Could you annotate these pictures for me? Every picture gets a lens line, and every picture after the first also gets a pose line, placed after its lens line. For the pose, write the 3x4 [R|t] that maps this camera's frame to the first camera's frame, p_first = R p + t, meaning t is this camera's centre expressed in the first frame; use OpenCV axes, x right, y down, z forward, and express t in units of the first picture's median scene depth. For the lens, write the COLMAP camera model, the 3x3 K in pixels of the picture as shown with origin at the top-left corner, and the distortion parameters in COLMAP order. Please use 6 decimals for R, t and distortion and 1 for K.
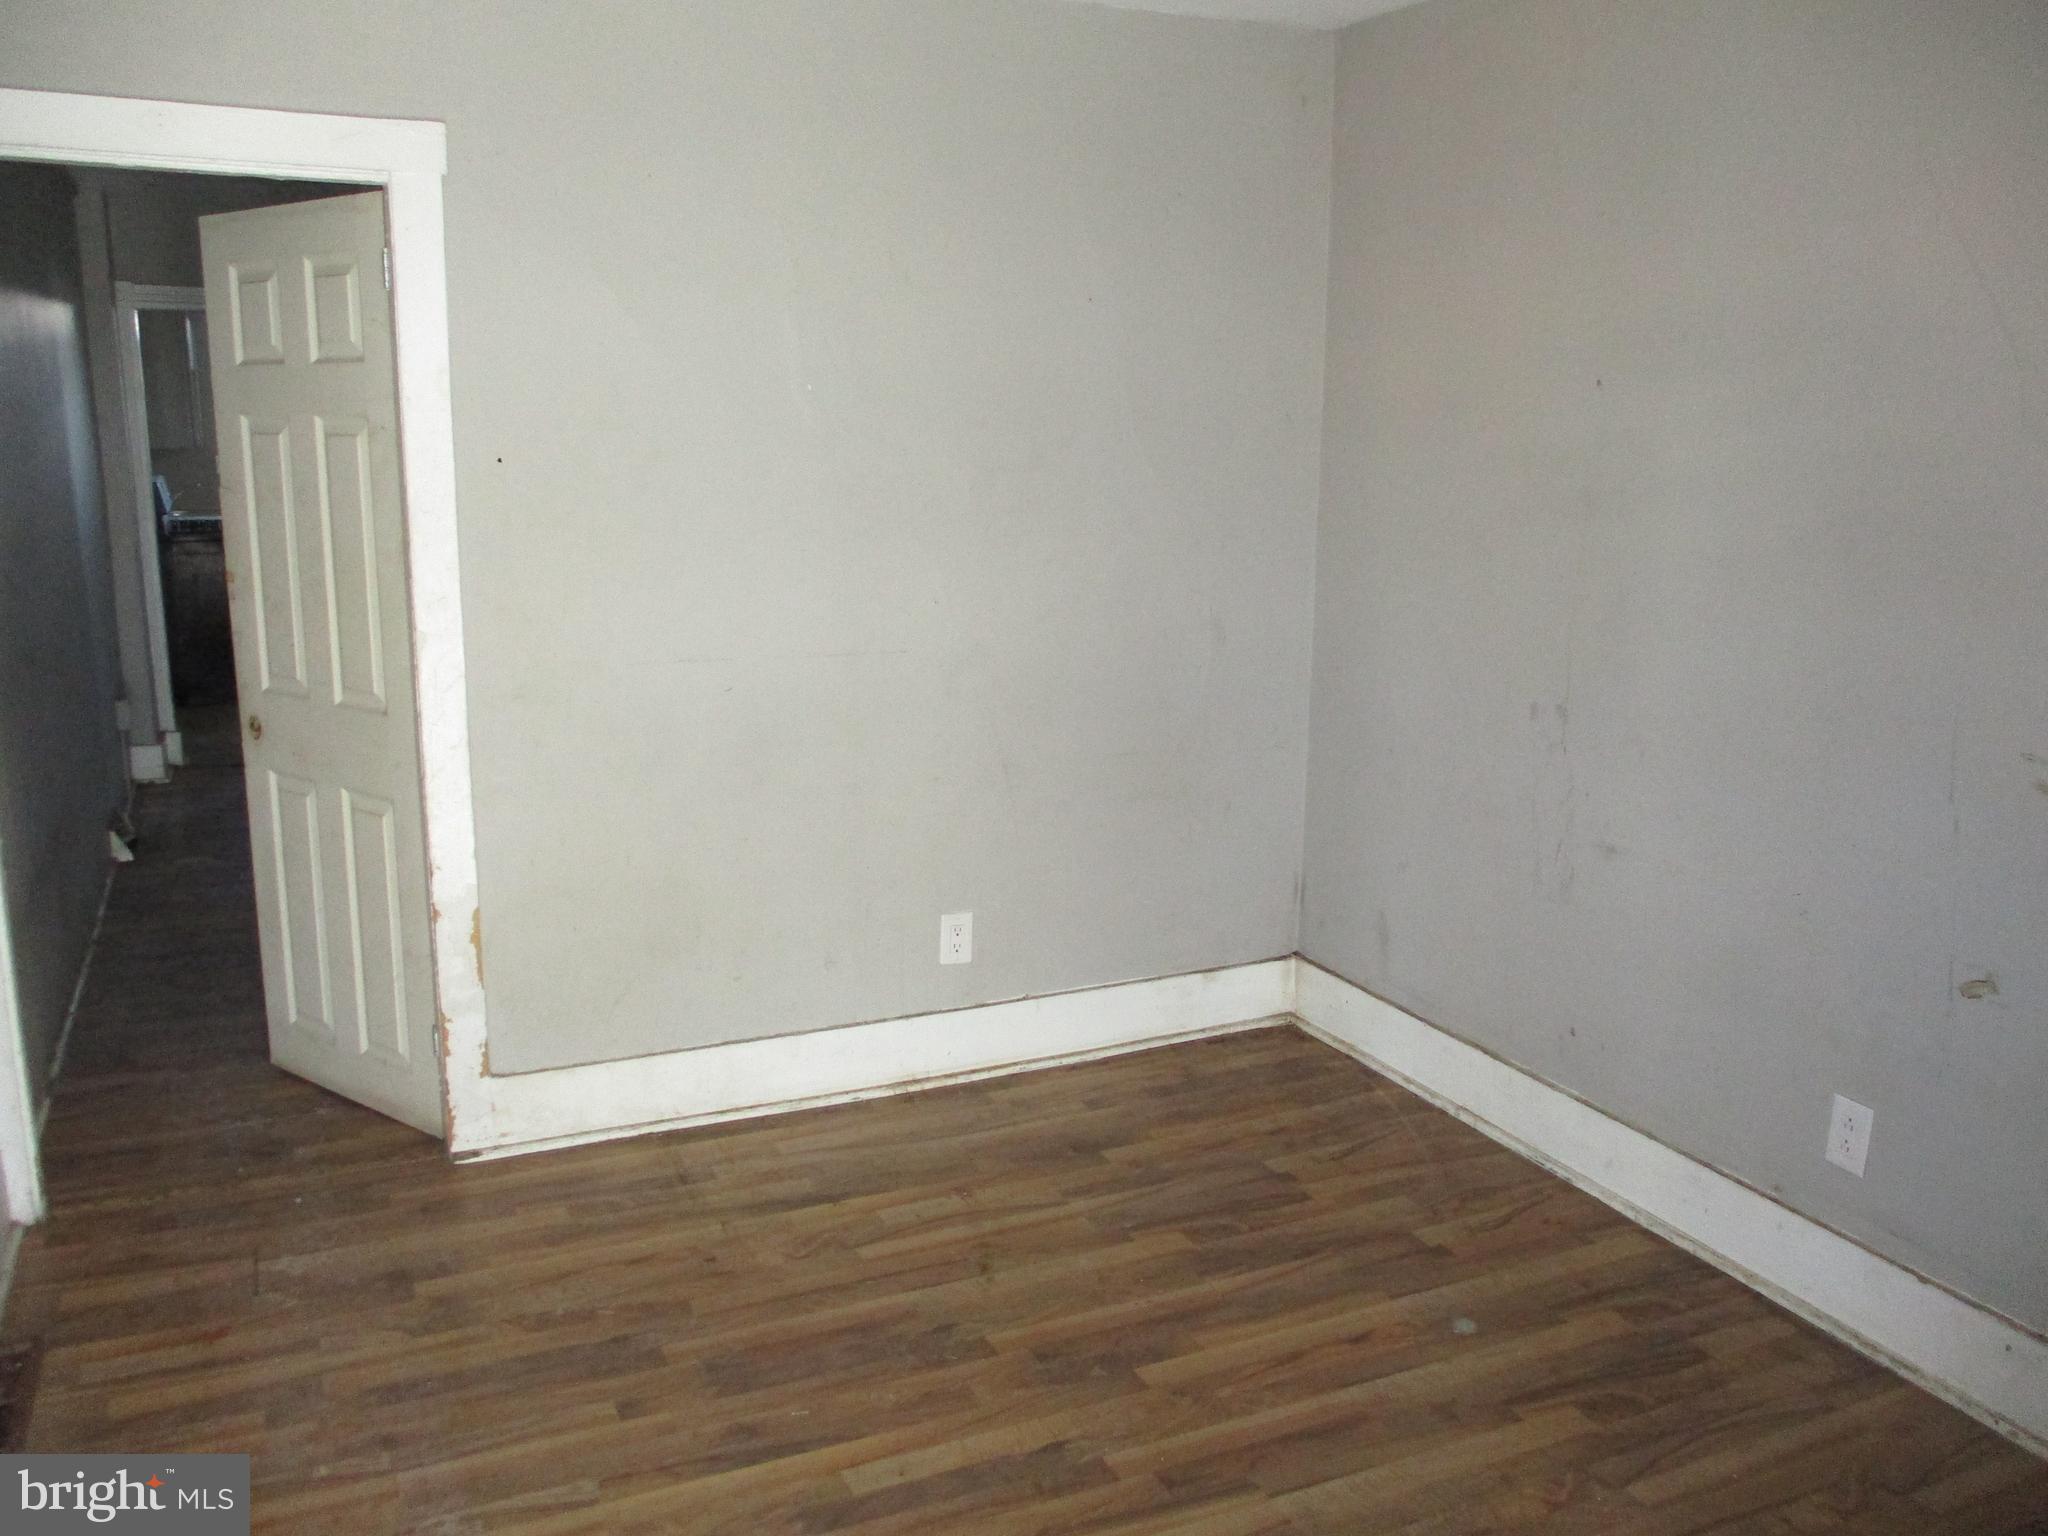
lens RADIAL K [[1572.5, 0, 1024.0], [0, 1572.5, 768.0], [0, 0, 1]] dist [-0.079419, -0.000733]
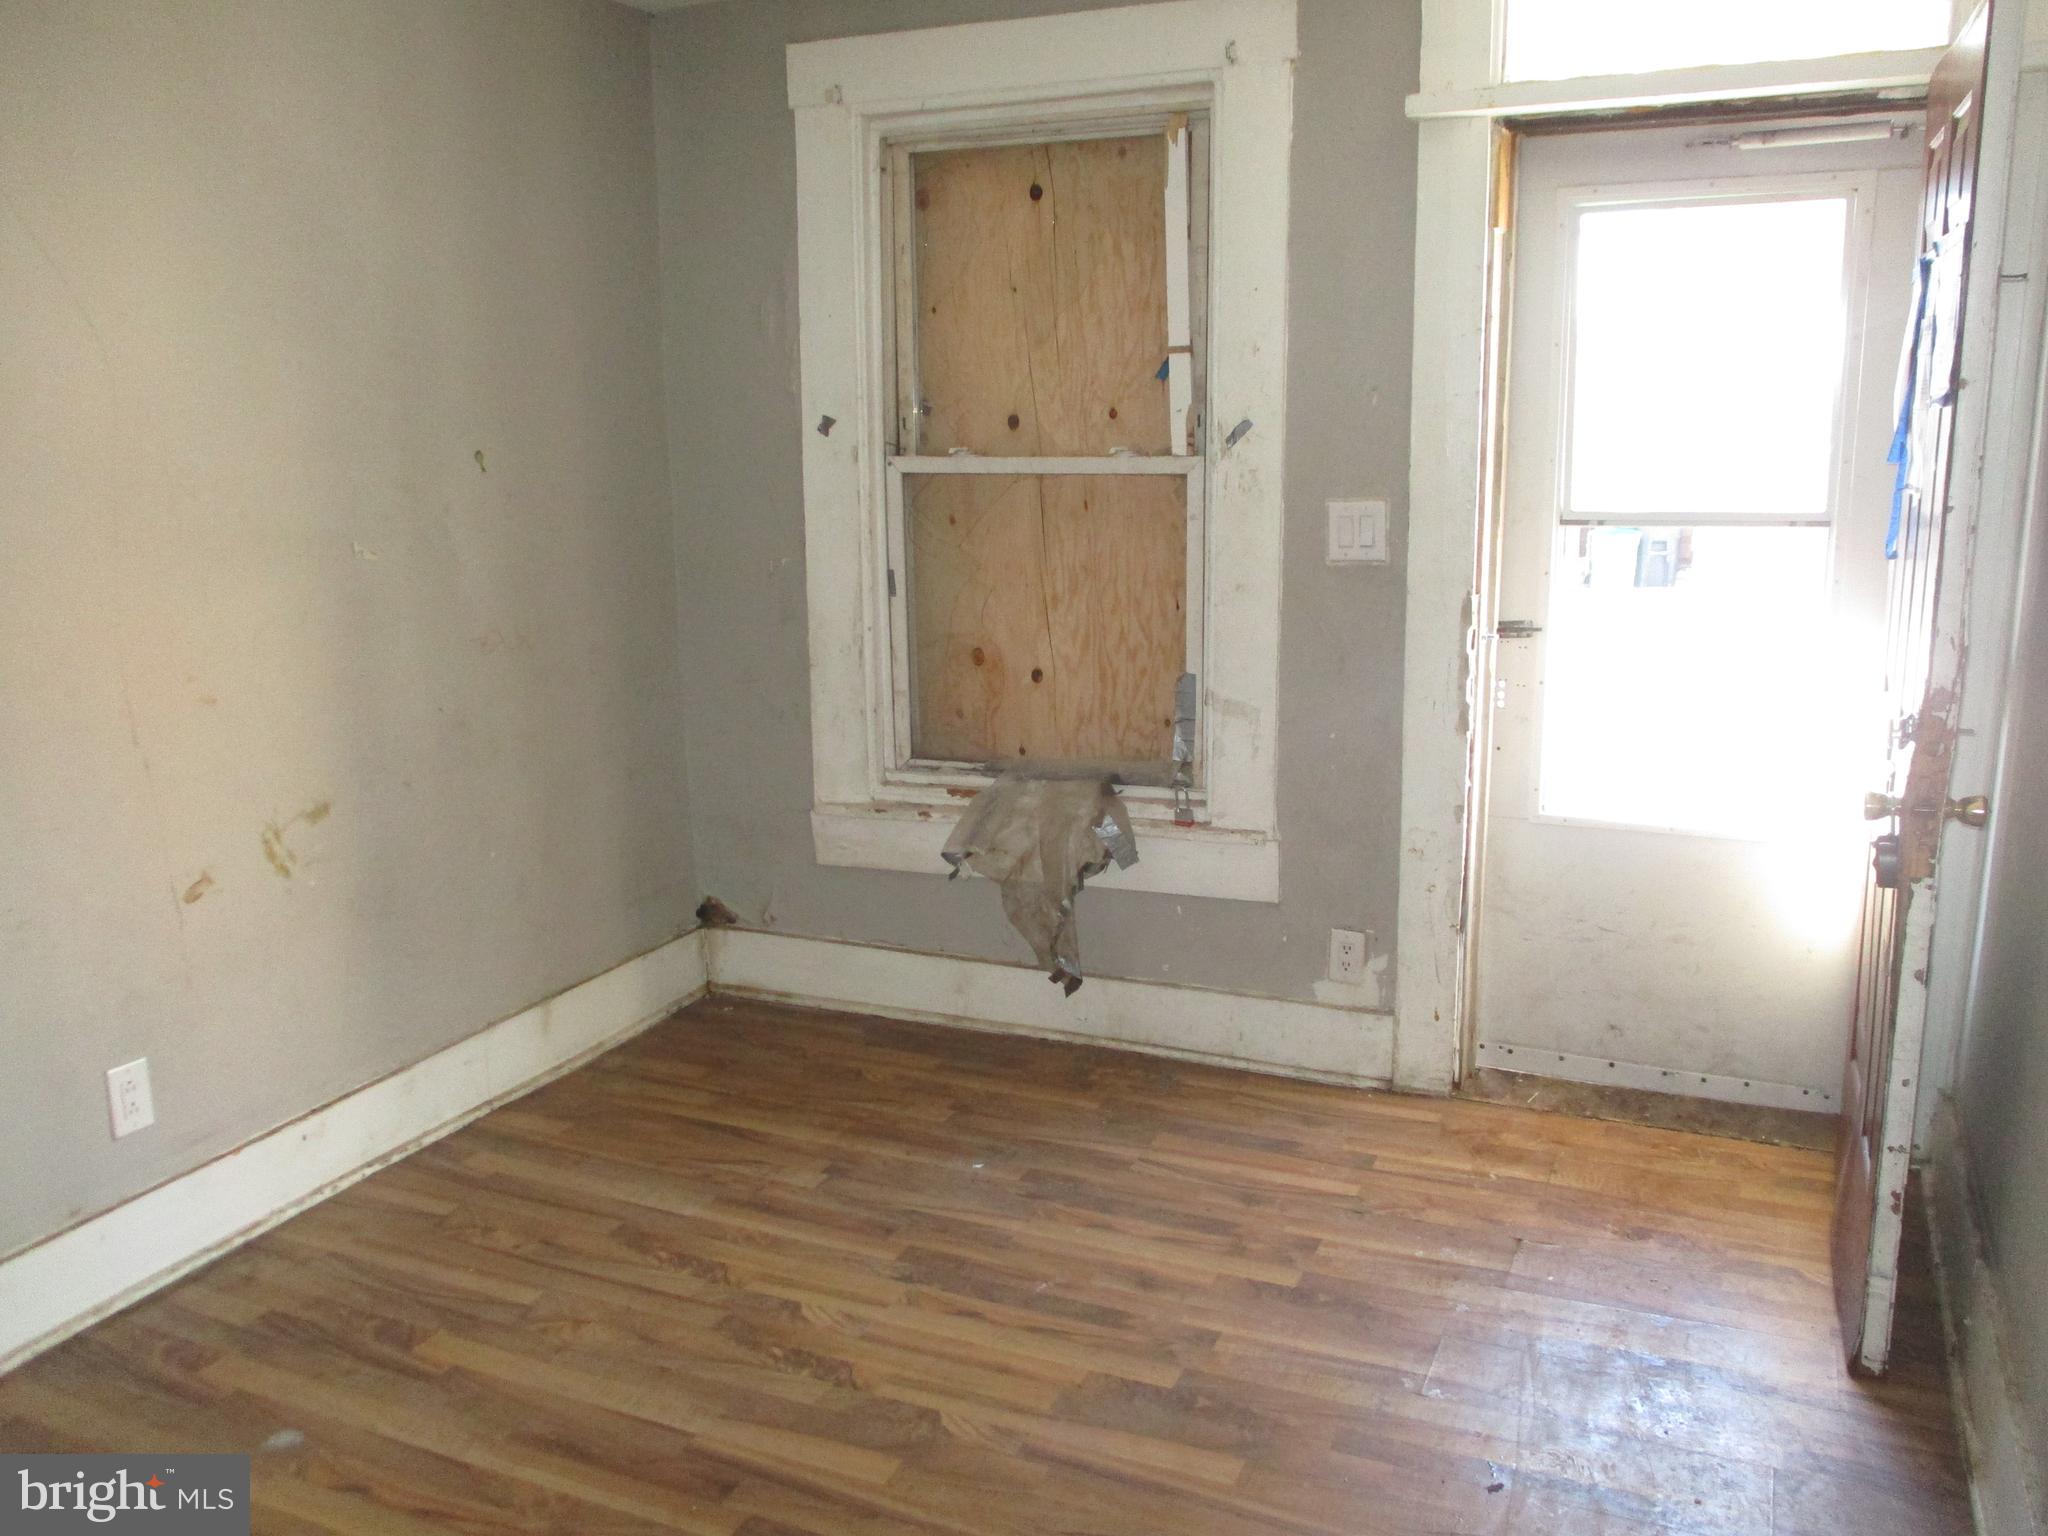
lens RADIAL K [[1735.7, 0, 1024.0], [0, 1735.7, 768.0], [0, 0, 1]] dist [-0.007499, -0.000751]
pose [[-0.648416, -0.173248, 0.741311, -0.686425], [0.161054, 0.920504, 0.355998, -0.286392], [-0.744055, 0.350226, -0.568967, 1.179355]]
